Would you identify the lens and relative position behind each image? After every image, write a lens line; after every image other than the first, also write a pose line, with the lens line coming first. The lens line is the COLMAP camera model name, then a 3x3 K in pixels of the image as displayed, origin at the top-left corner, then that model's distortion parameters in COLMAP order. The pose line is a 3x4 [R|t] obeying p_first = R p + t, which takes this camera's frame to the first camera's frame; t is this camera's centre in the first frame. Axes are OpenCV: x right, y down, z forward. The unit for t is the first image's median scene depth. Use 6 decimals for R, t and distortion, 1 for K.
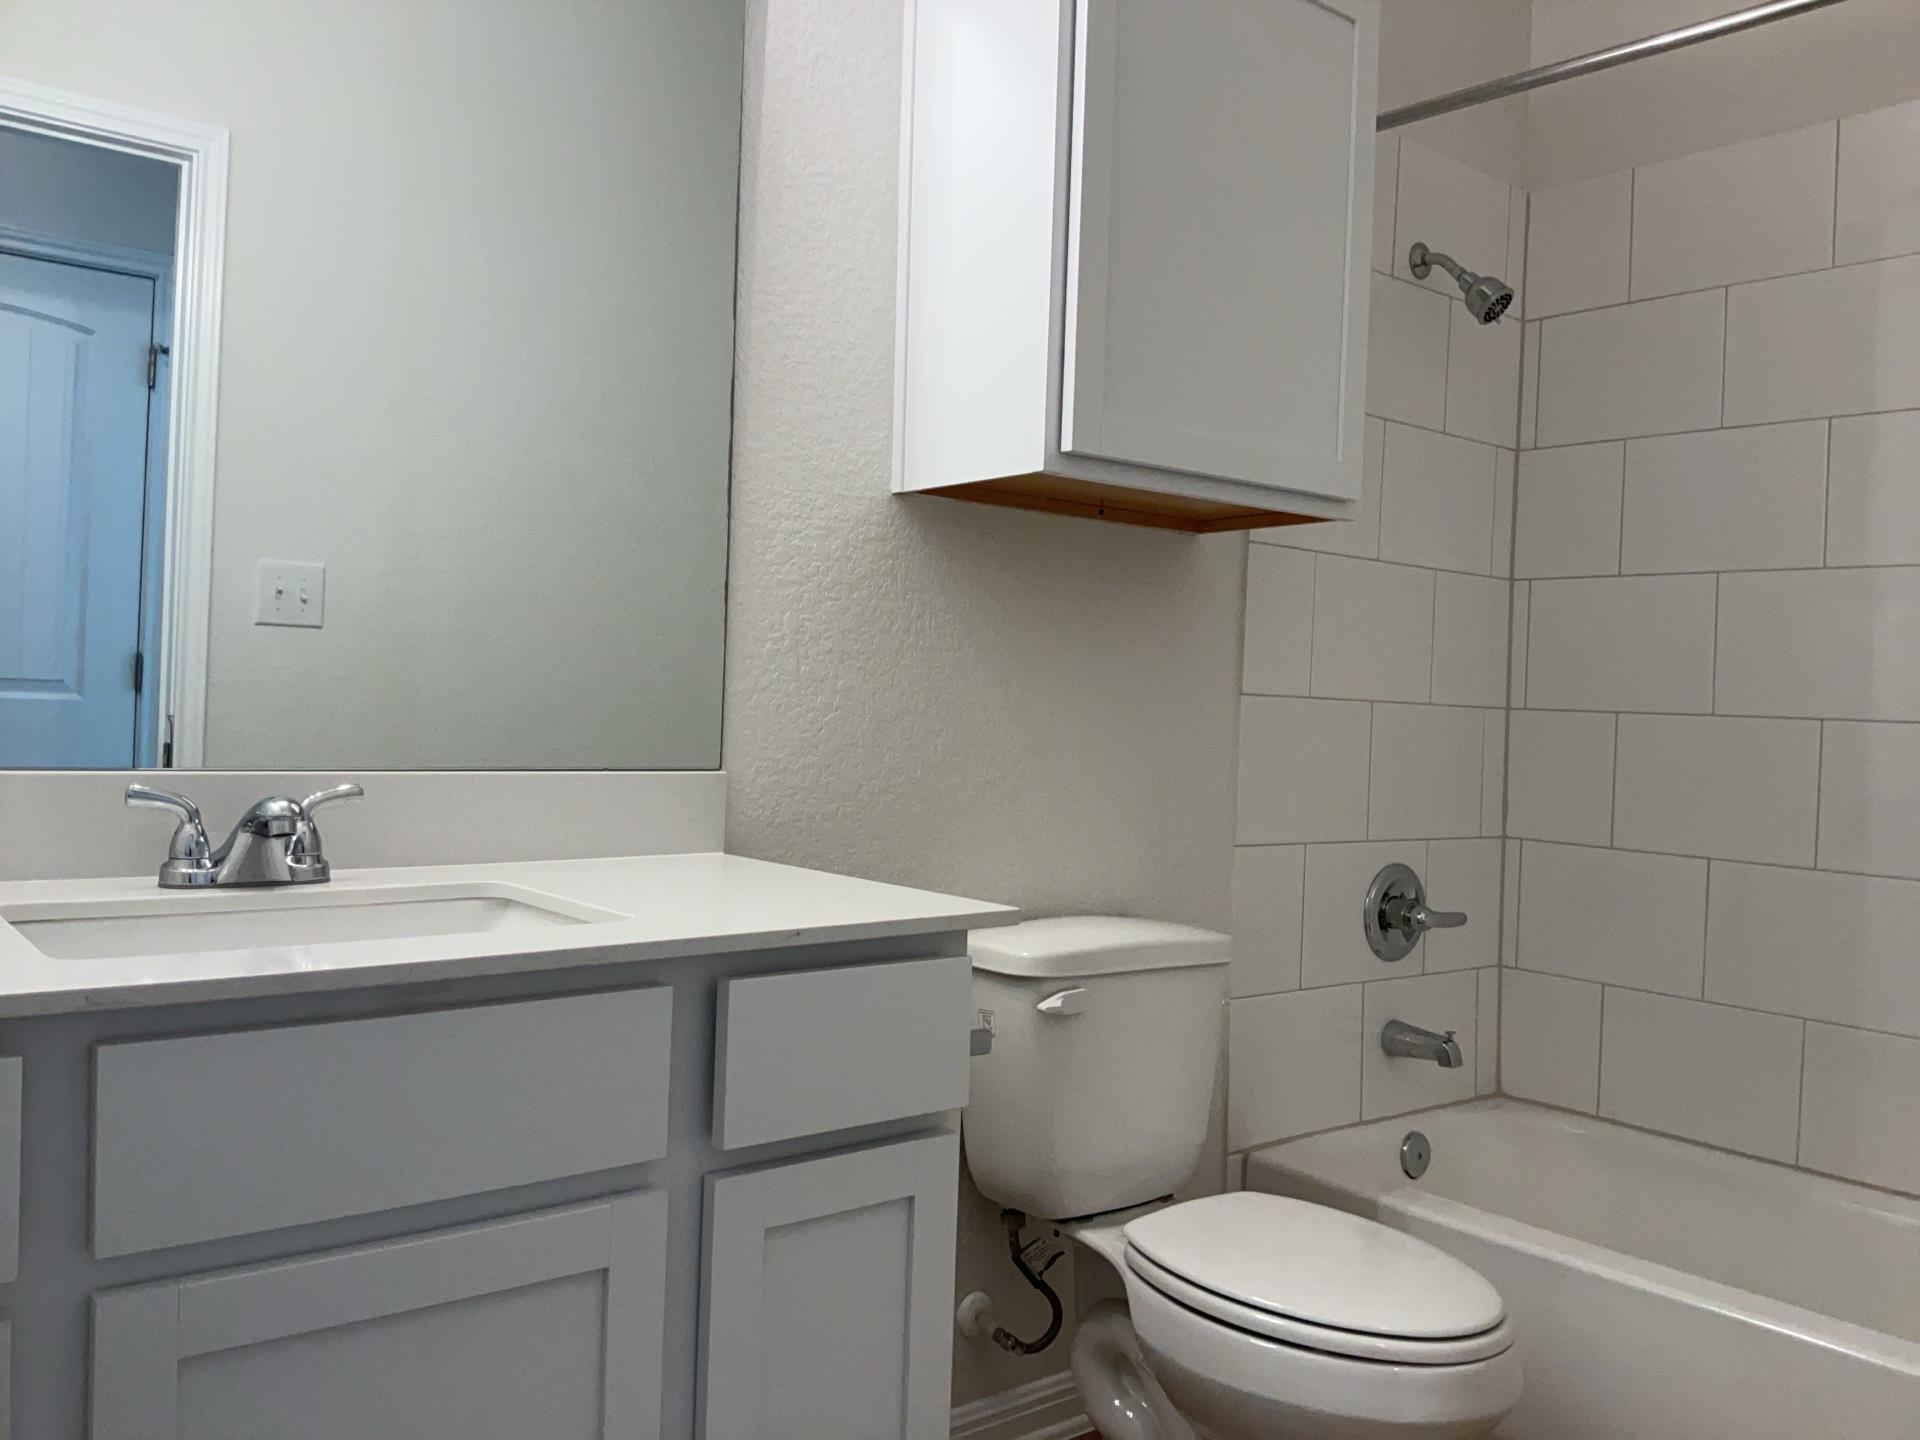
lens RADIAL K [[1597.8, 0, 960.0], [0, 1597.8, 720.0], [0, 0, 1]] dist [0.012464, 0.002114]
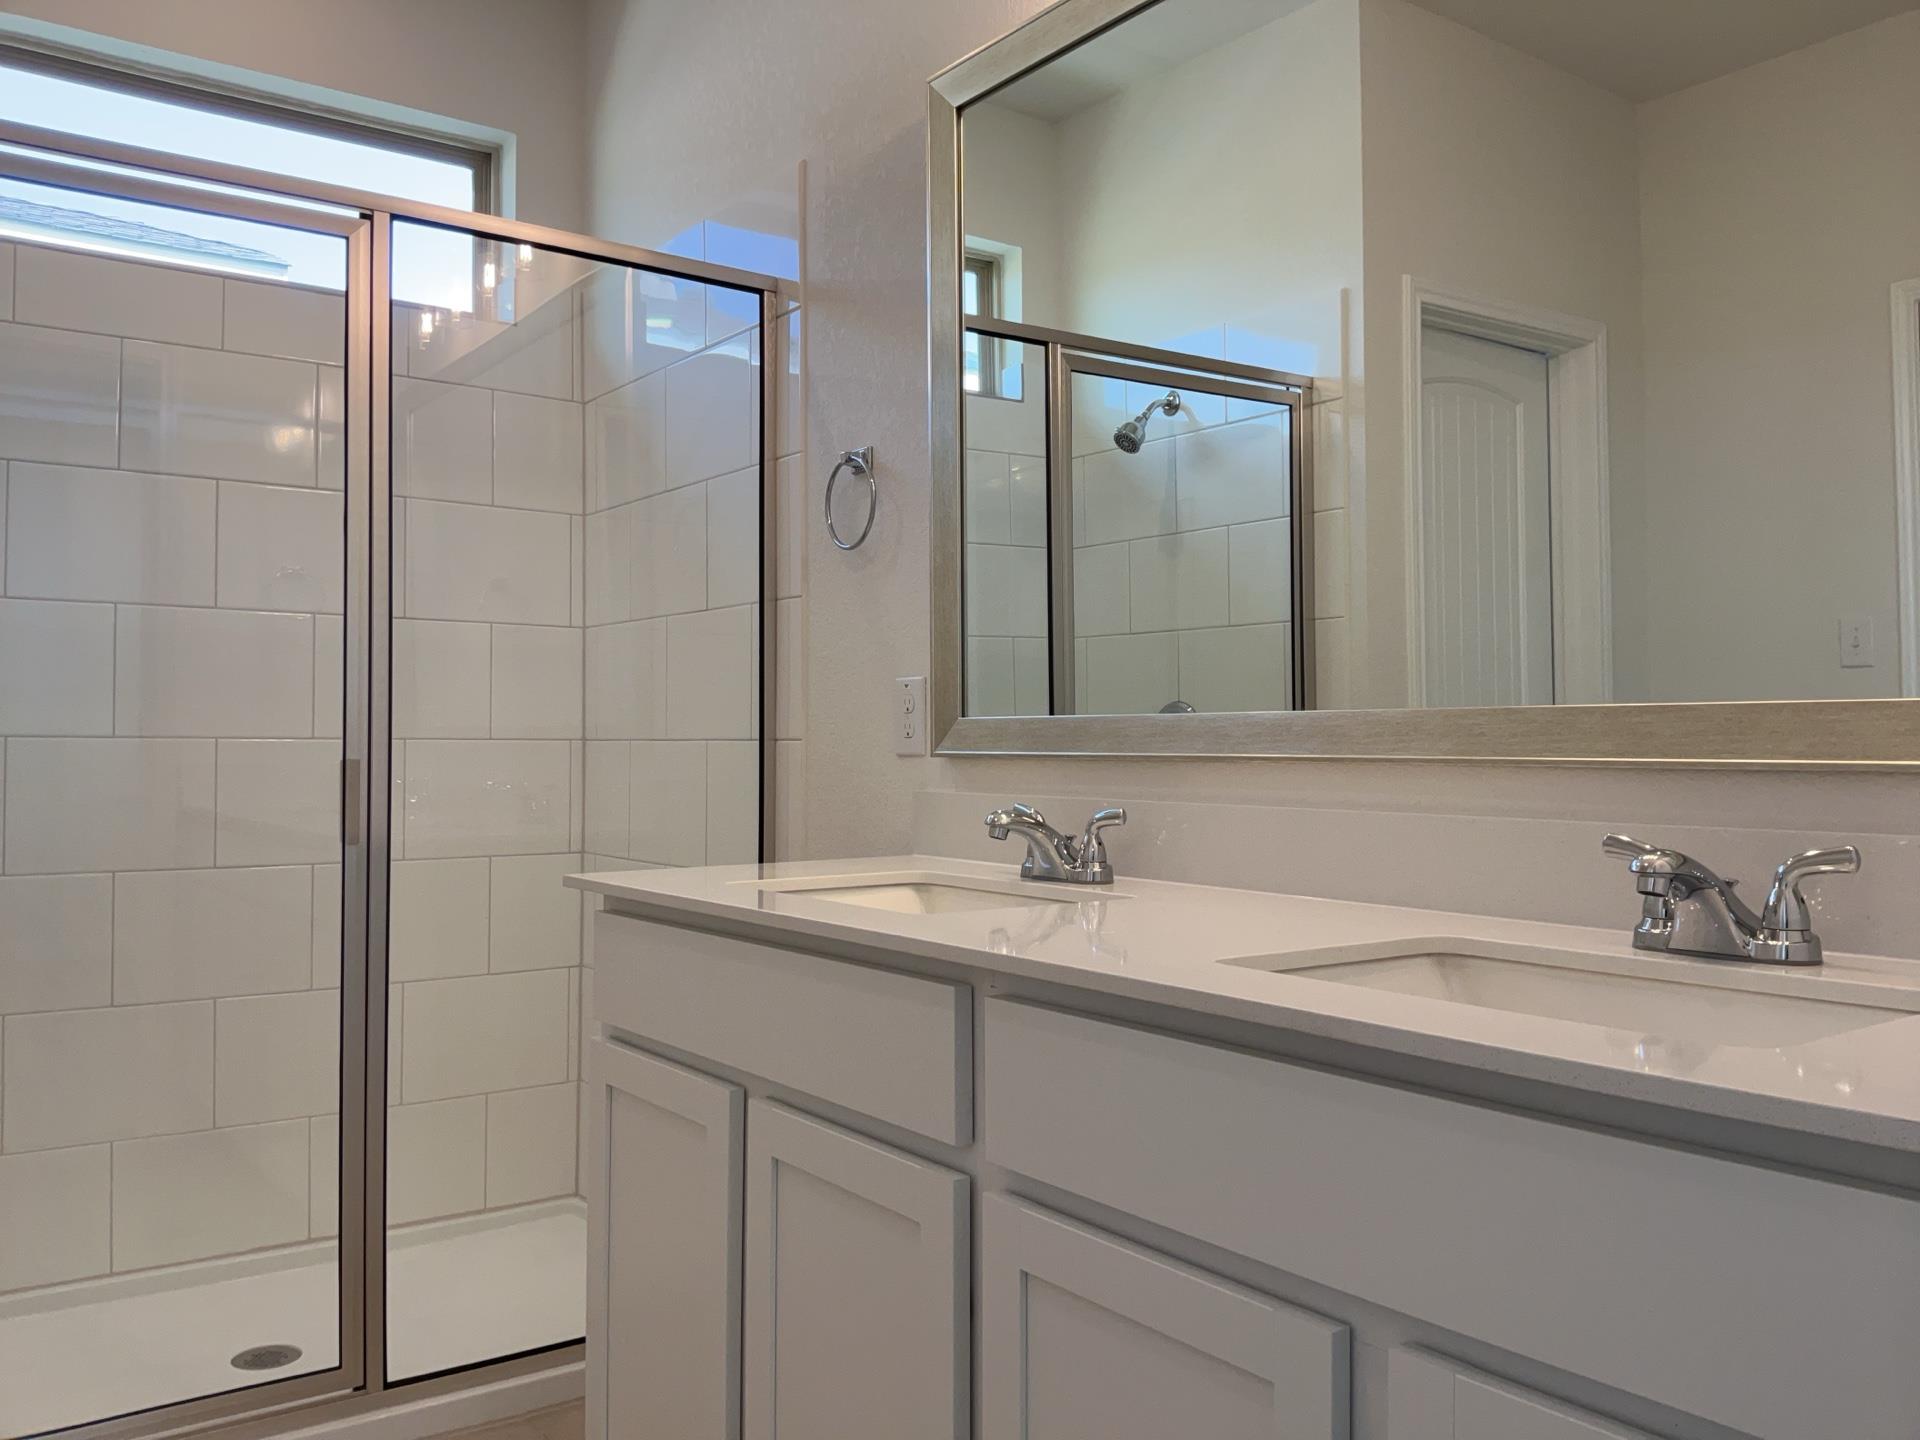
lens RADIAL K [[1597.8, 0, 960.0], [0, 1597.8, 720.0], [0, 0, 1]] dist [0.012464, 0.002114]
pose [[-0.066242, -0.074029, -0.995054, 0.485715], [-0.022866, 0.997095, -0.072658, 0.048242], [0.997542, 0.017940, -0.067742, 0.663019]]
